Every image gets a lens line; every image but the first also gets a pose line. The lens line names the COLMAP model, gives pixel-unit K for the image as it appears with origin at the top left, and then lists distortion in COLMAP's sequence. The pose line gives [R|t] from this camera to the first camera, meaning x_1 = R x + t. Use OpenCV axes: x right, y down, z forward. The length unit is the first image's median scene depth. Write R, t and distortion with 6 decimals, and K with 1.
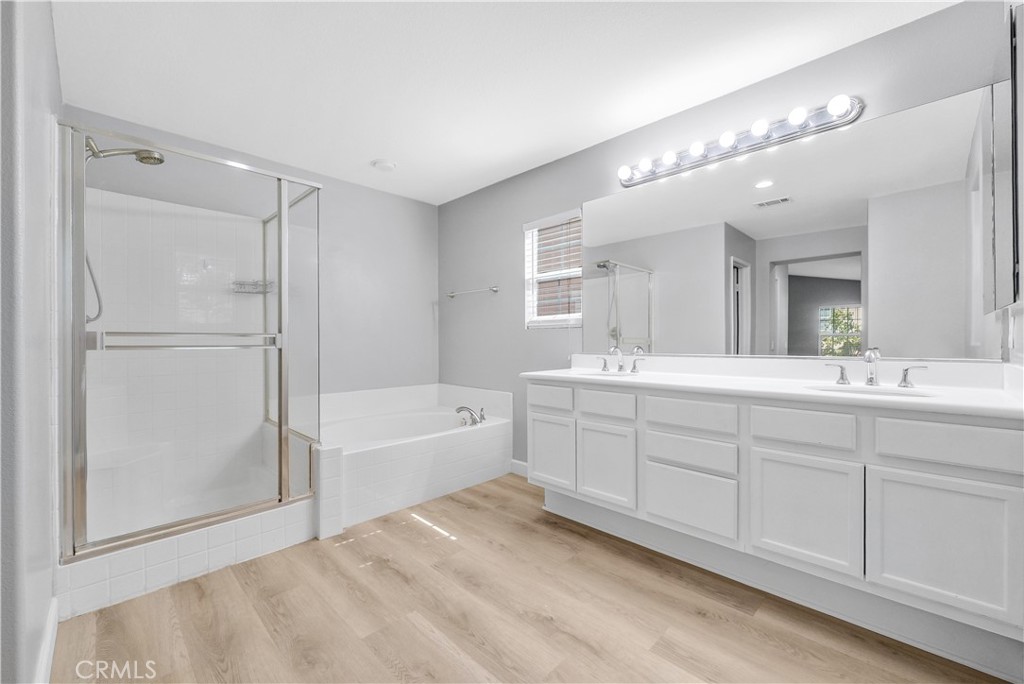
lens RADIAL K [[415.9, 0, 519.4], [0, 415.9, 343.9], [0, 0, 1]] dist [-0.001040, -0.000566]
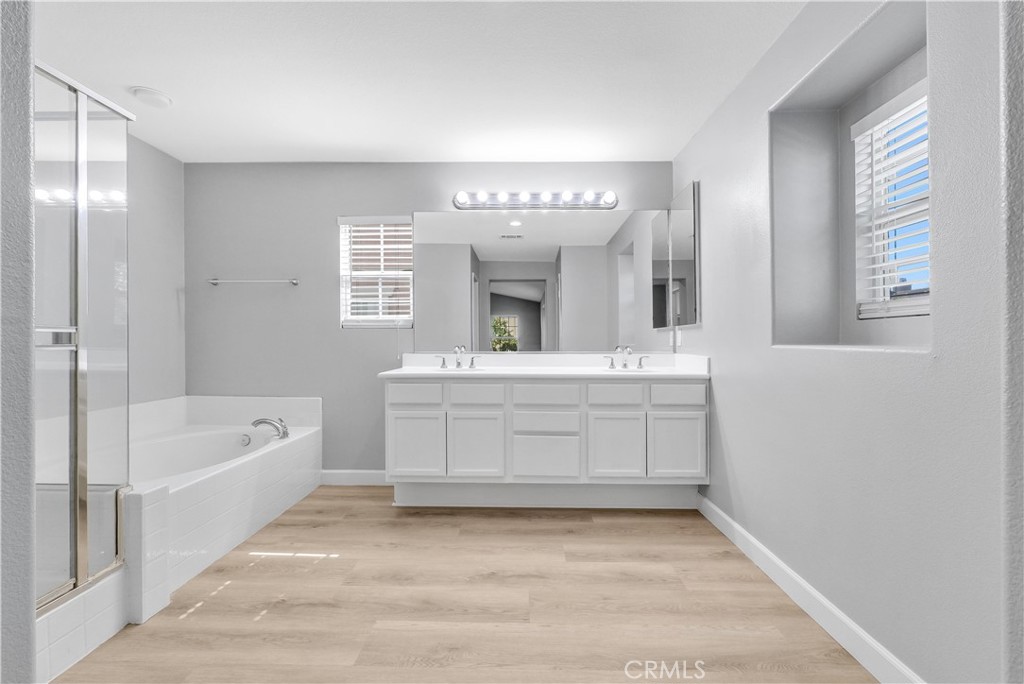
lens RADIAL K [[415.9, 0, 519.6], [0, 415.9, 339.9], [0, 0, 1]] dist [-0.001040, -0.000566]
pose [[0.726374, 0.008410, 0.687248, -0.482333], [0.000121, 0.999924, -0.012363, 0.003937], [-0.687300, 0.009063, 0.726317, 0.050901]]
